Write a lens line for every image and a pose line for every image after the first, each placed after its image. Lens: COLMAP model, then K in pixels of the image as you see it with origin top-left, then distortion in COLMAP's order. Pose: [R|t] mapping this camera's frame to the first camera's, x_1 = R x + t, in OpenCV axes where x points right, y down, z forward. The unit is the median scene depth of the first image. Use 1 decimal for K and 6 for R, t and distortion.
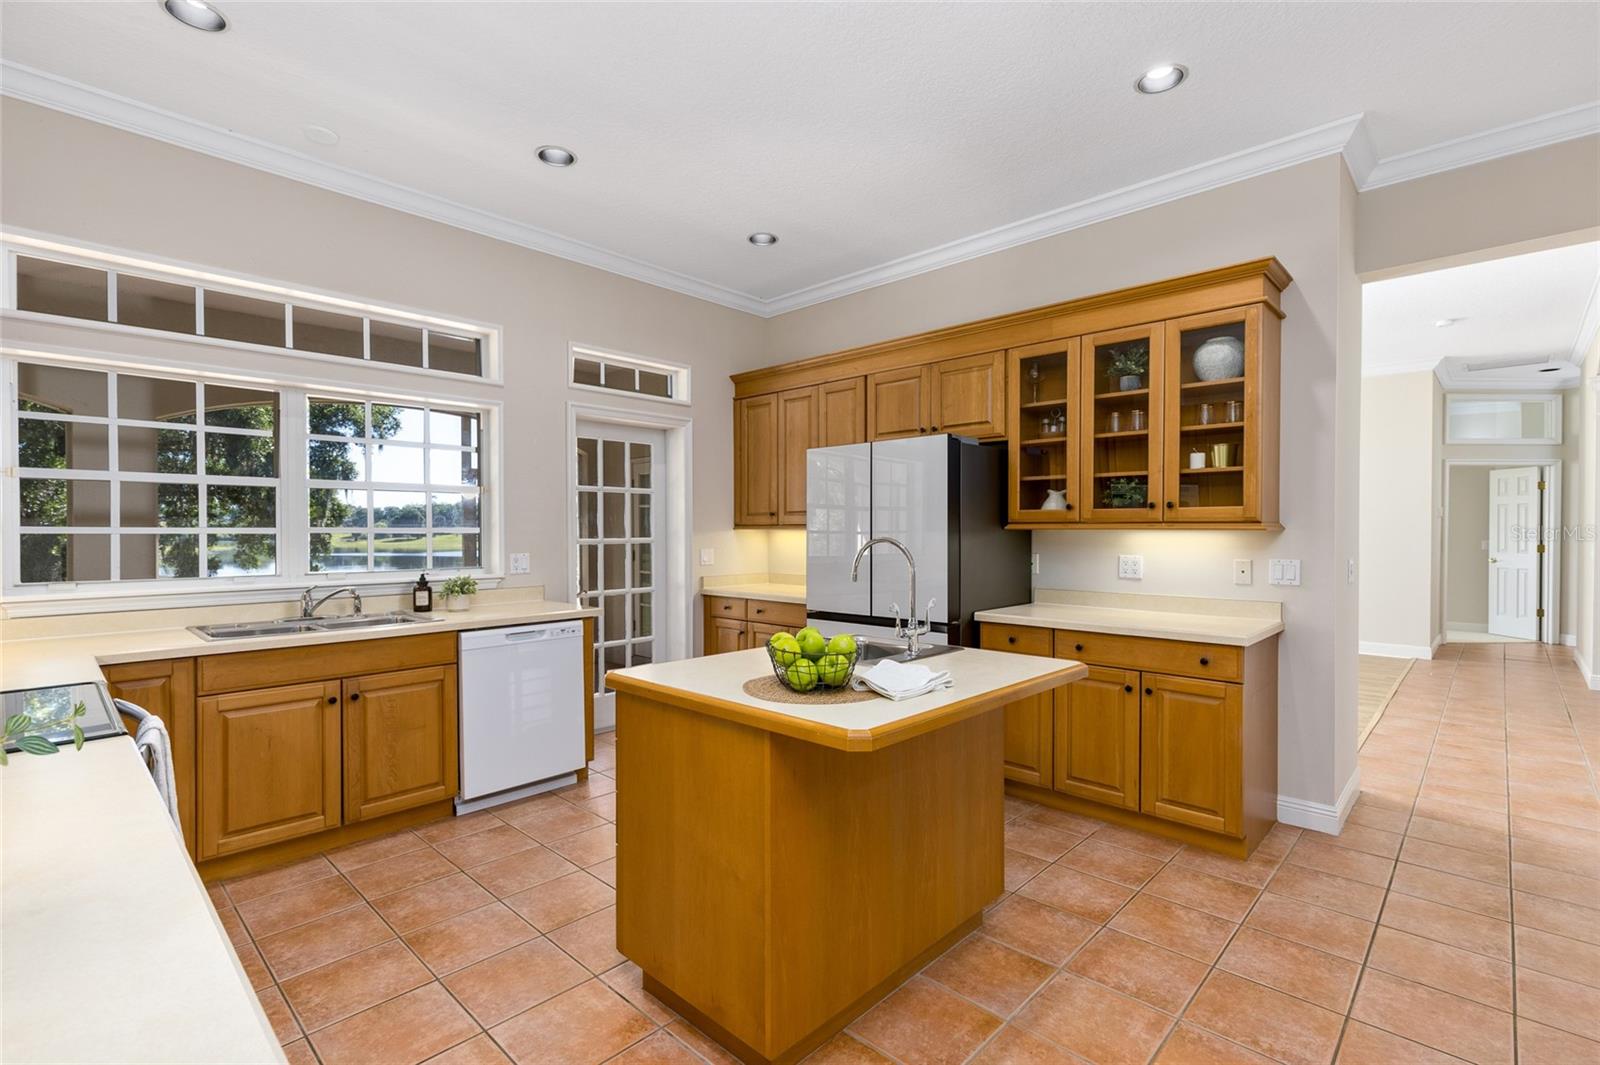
lens RADIAL K [[728.9, 0, 802.5], [0, 728.9, 533.4], [0, 0, 1]] dist [0.004651, 0.000996]
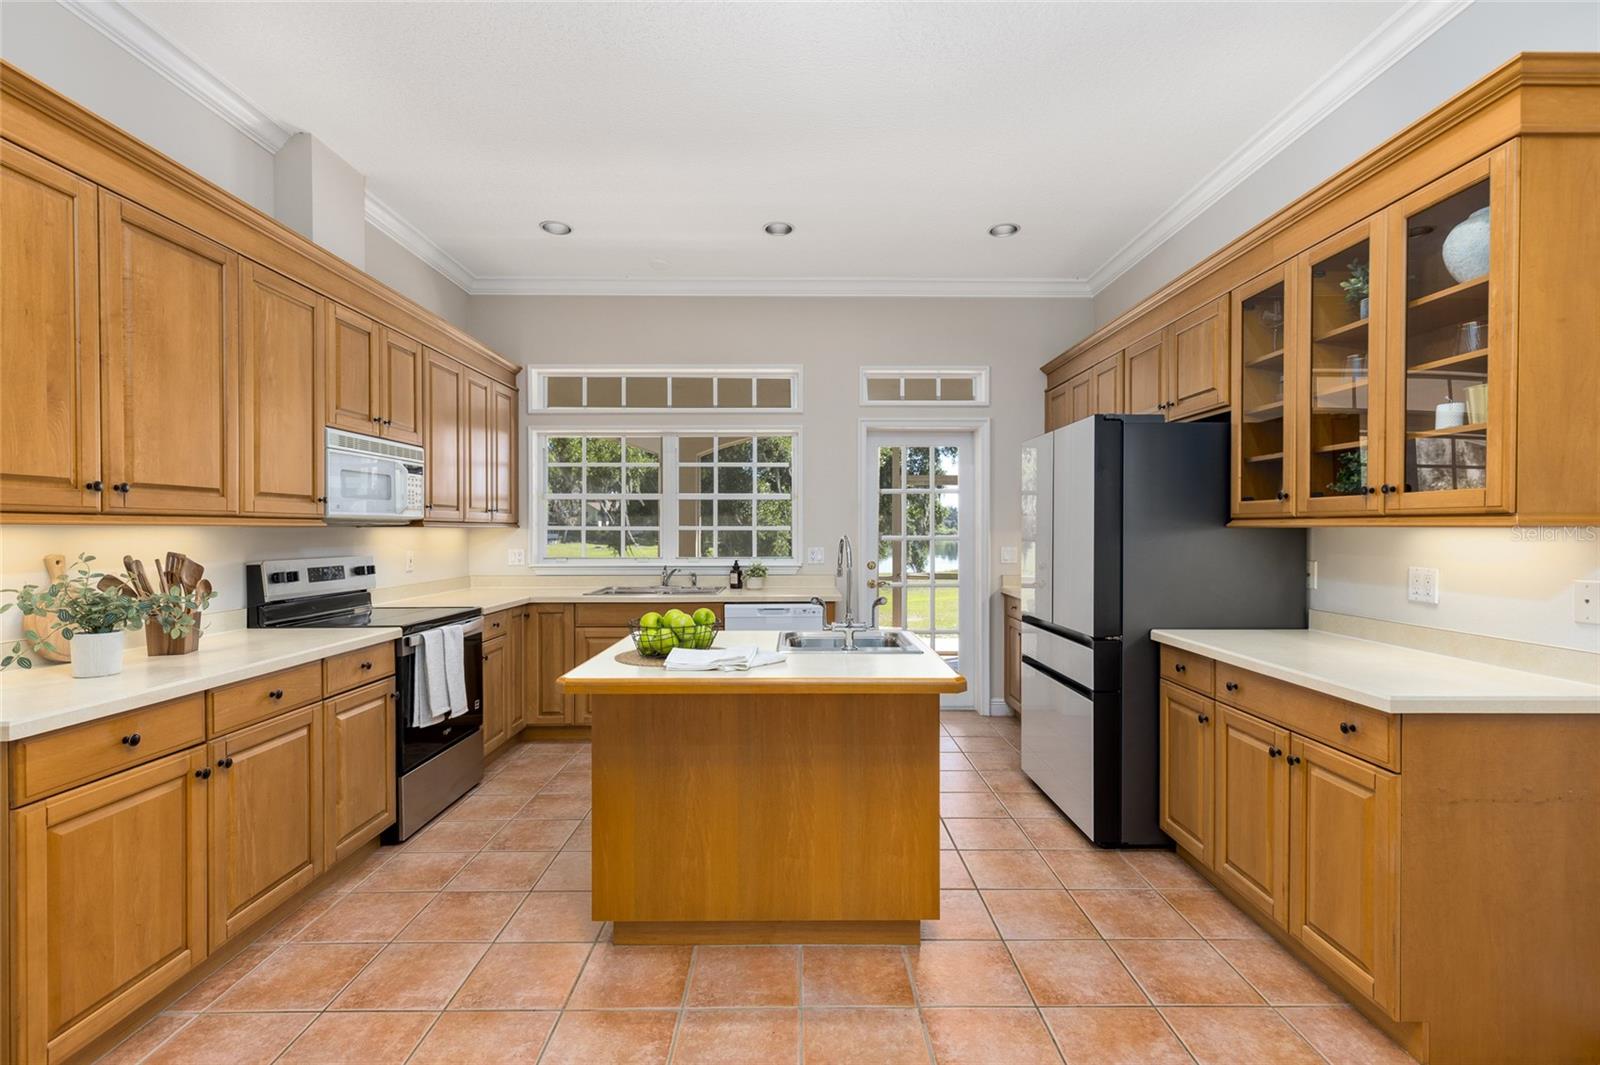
lens RADIAL K [[728.9, 0, 804.8], [0, 728.9, 530.9], [0, 0, 1]] dist [0.004651, 0.000996]
pose [[0.698694, 0.003217, -0.715413, 0.577860], [-0.005800, 0.999982, -0.001169, 0.001881], [0.715397, 0.004966, 0.698700, 0.164518]]
